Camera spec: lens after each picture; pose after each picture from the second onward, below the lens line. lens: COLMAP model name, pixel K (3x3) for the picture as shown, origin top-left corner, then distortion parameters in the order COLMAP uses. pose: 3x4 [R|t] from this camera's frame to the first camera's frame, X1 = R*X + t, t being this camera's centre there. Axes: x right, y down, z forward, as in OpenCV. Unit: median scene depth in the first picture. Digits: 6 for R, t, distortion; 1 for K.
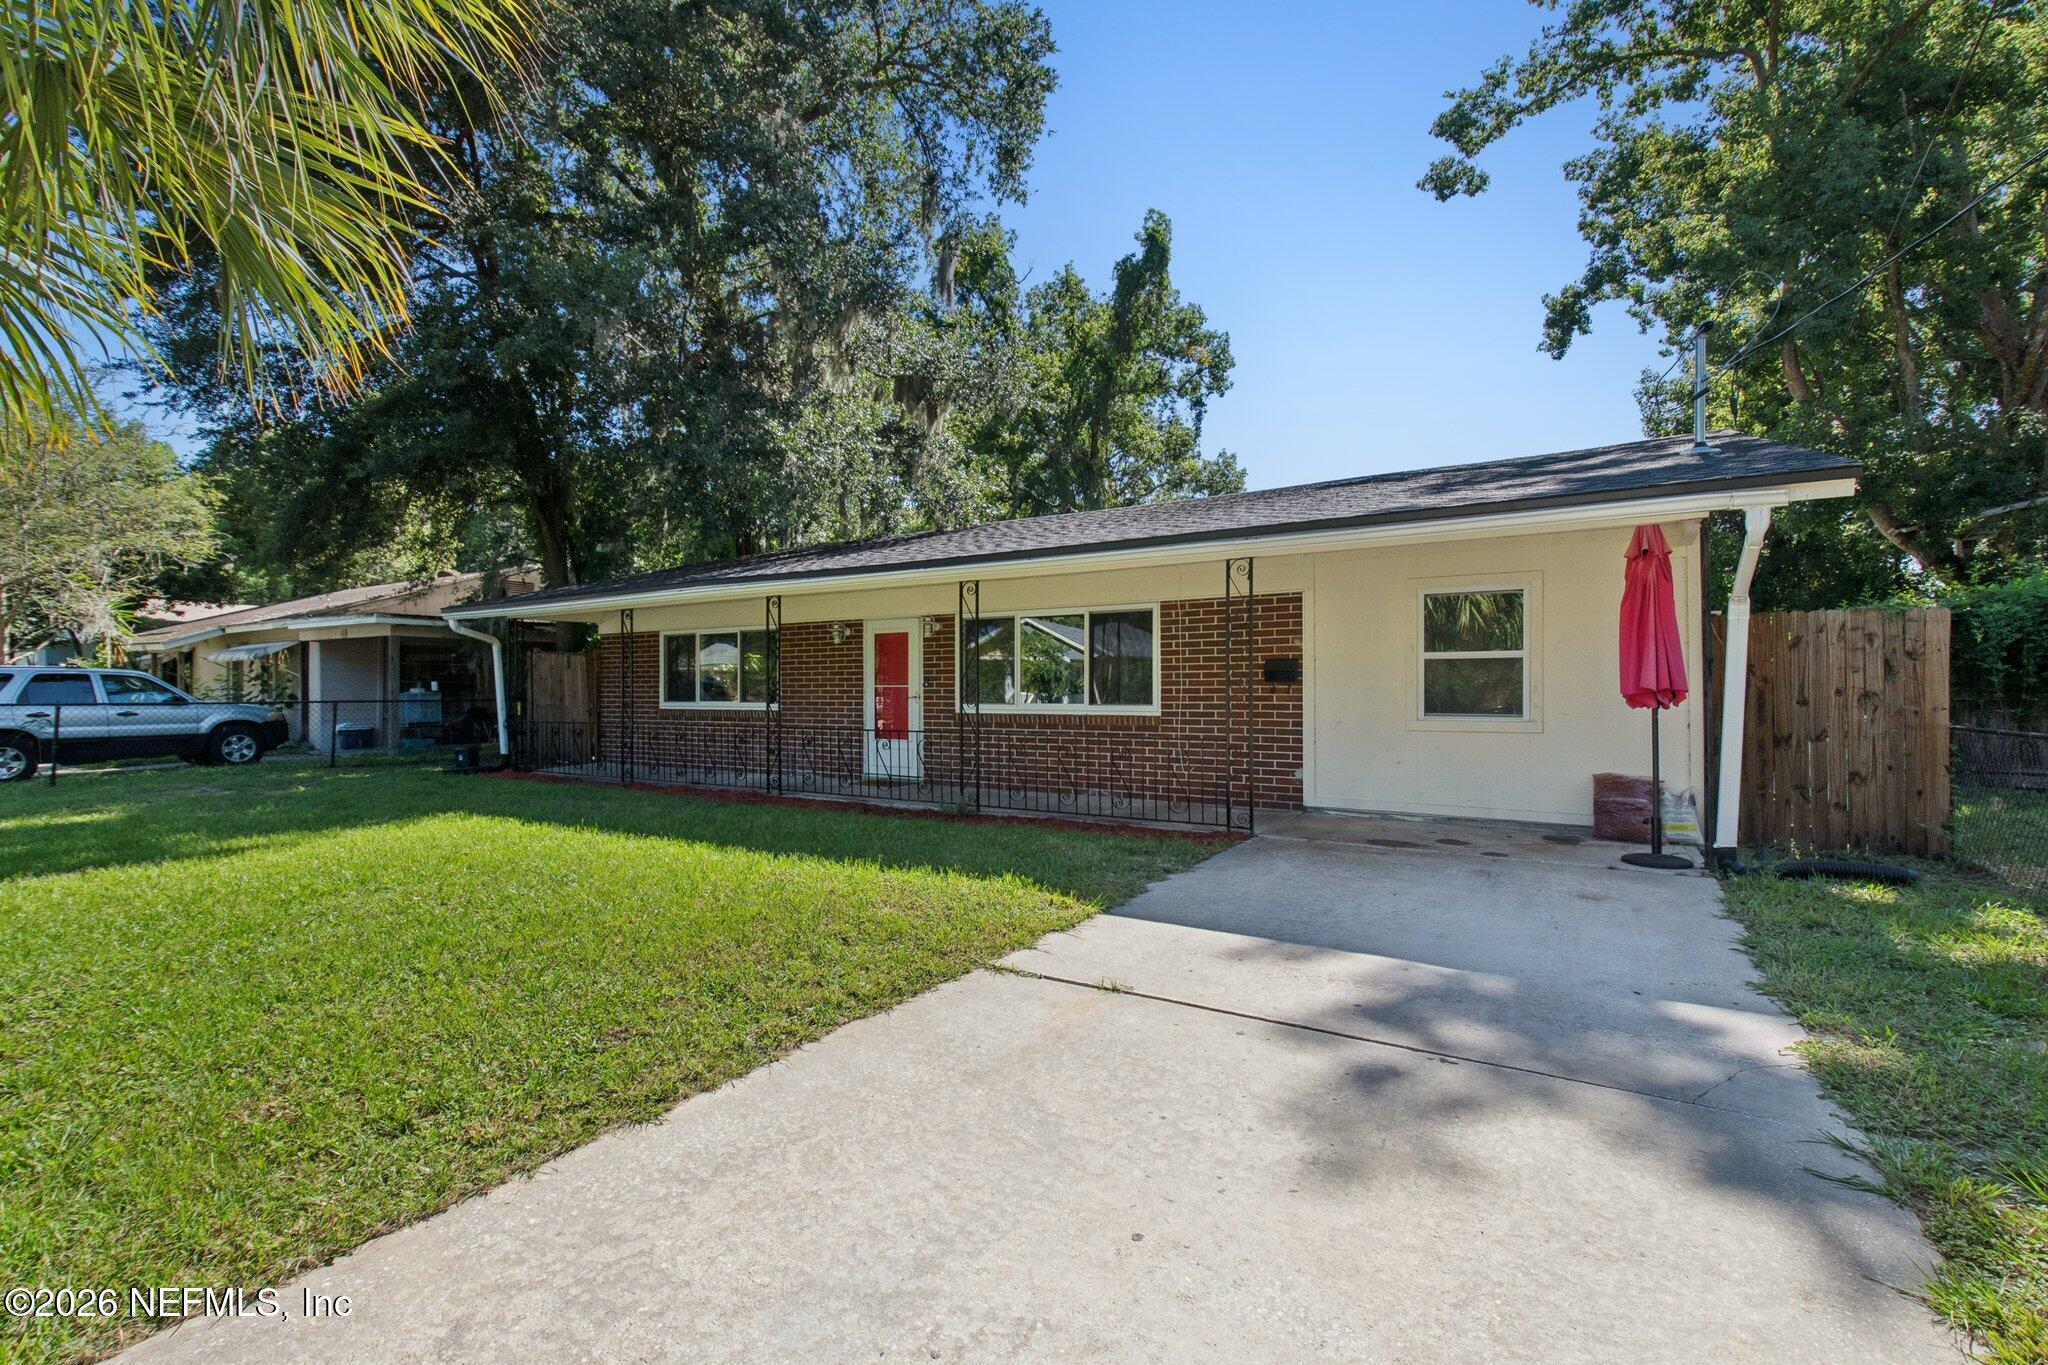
lens RADIAL K [[885.3, 0, 1017.8], [0, 885.3, 690.5], [0, 0, 1]] dist [0.005279, -0.000740]
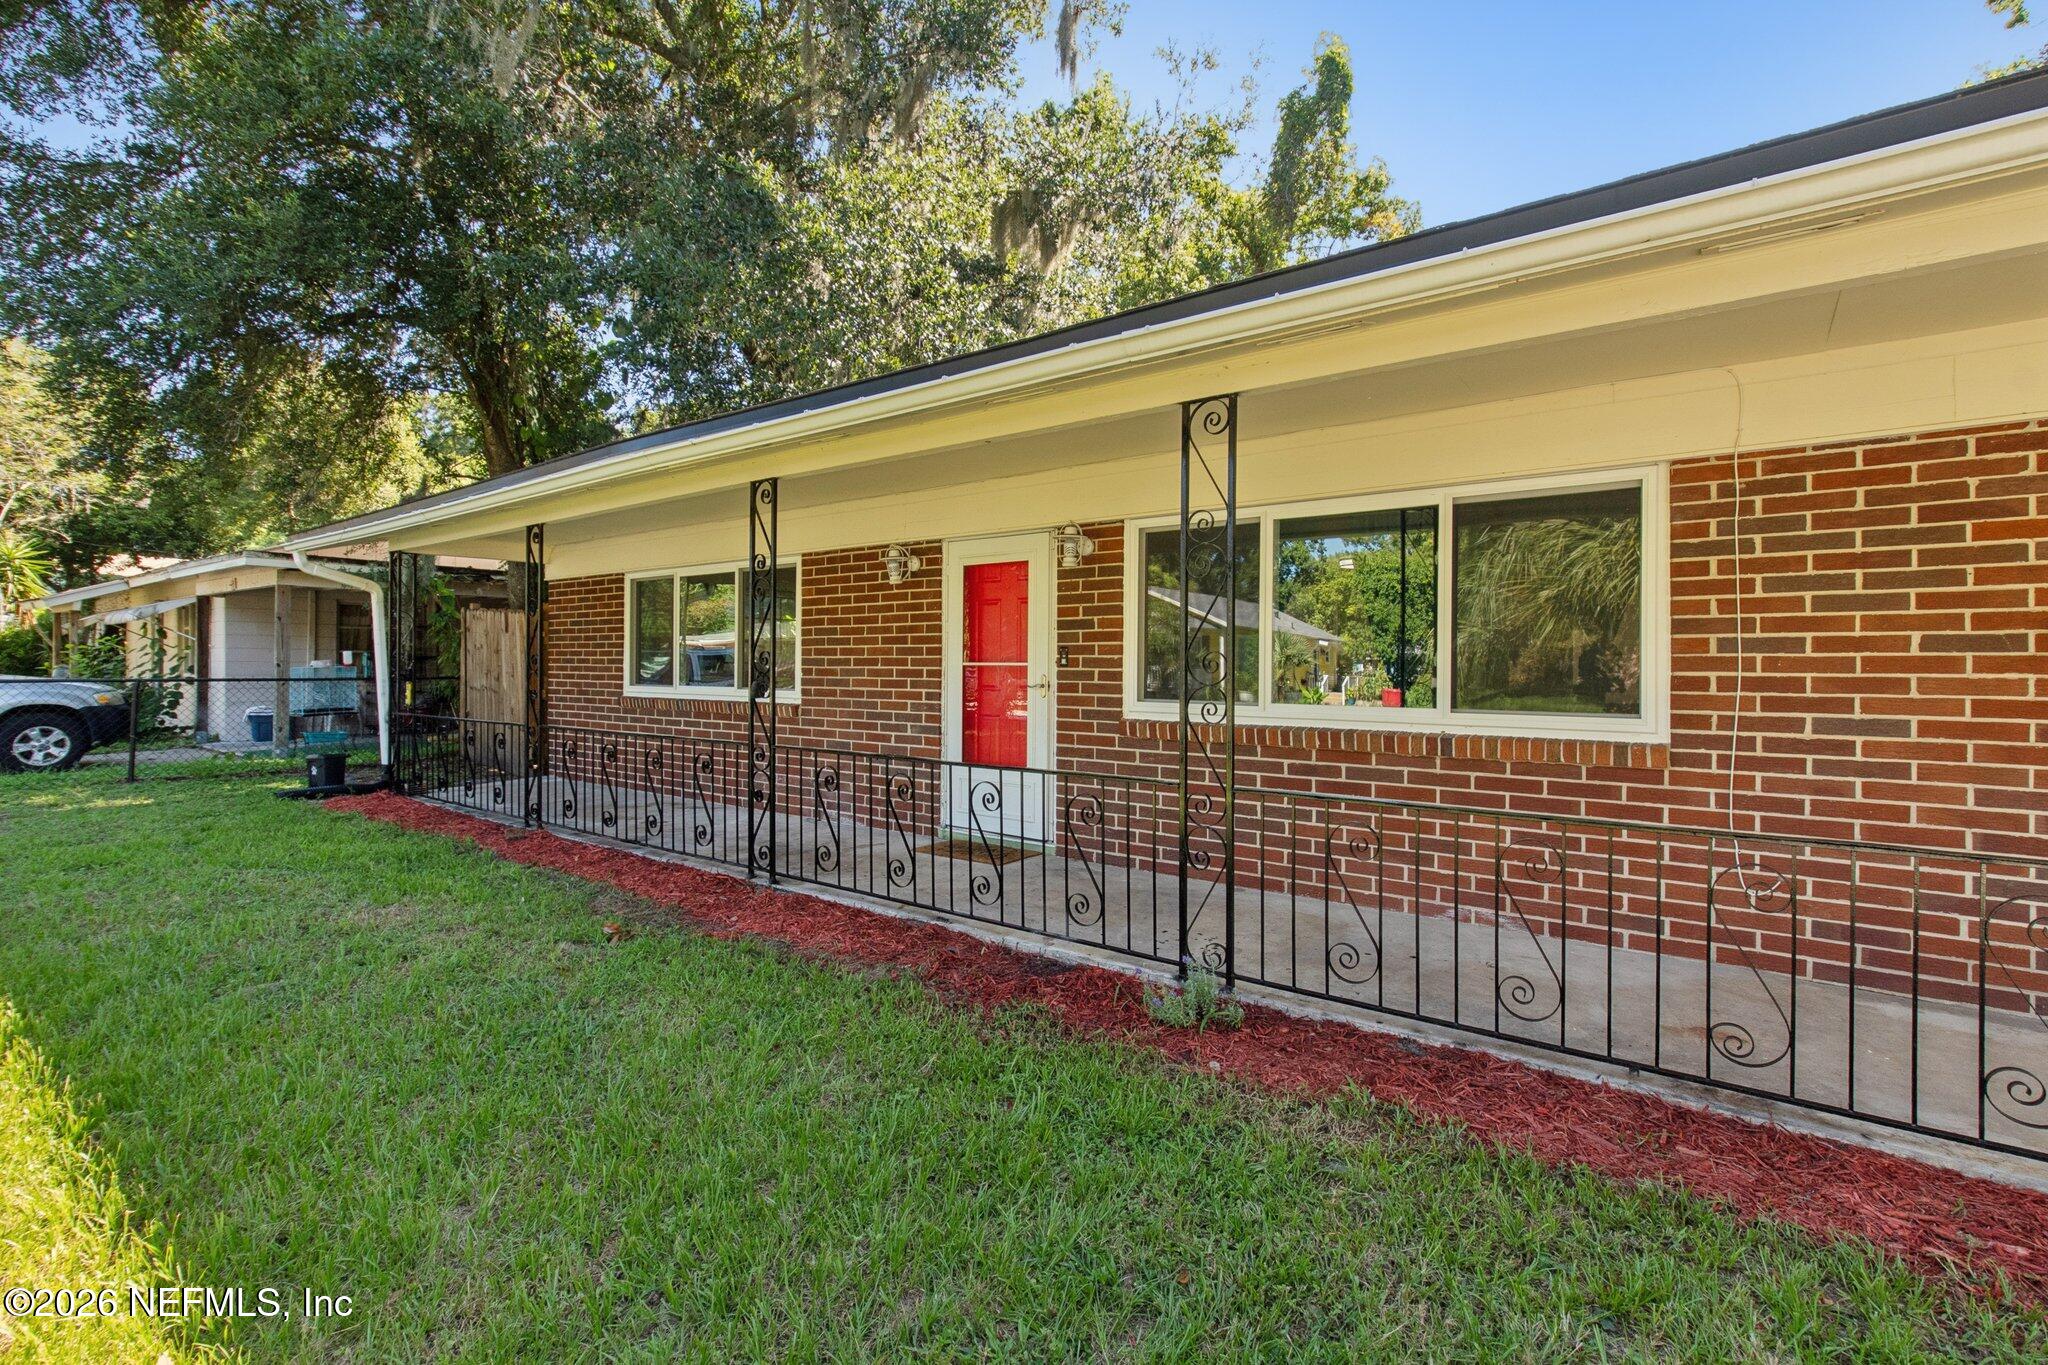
lens RADIAL K [[885.3, 0, 1026.9], [0, 885.3, 671.6], [0, 0, 1]] dist [0.005279, -0.000740]
pose [[0.996790, 0.007939, -0.079668, -0.080056], [-0.007280, 0.999937, 0.008556, -0.005010], [0.079731, -0.007948, 0.996785, 0.468964]]
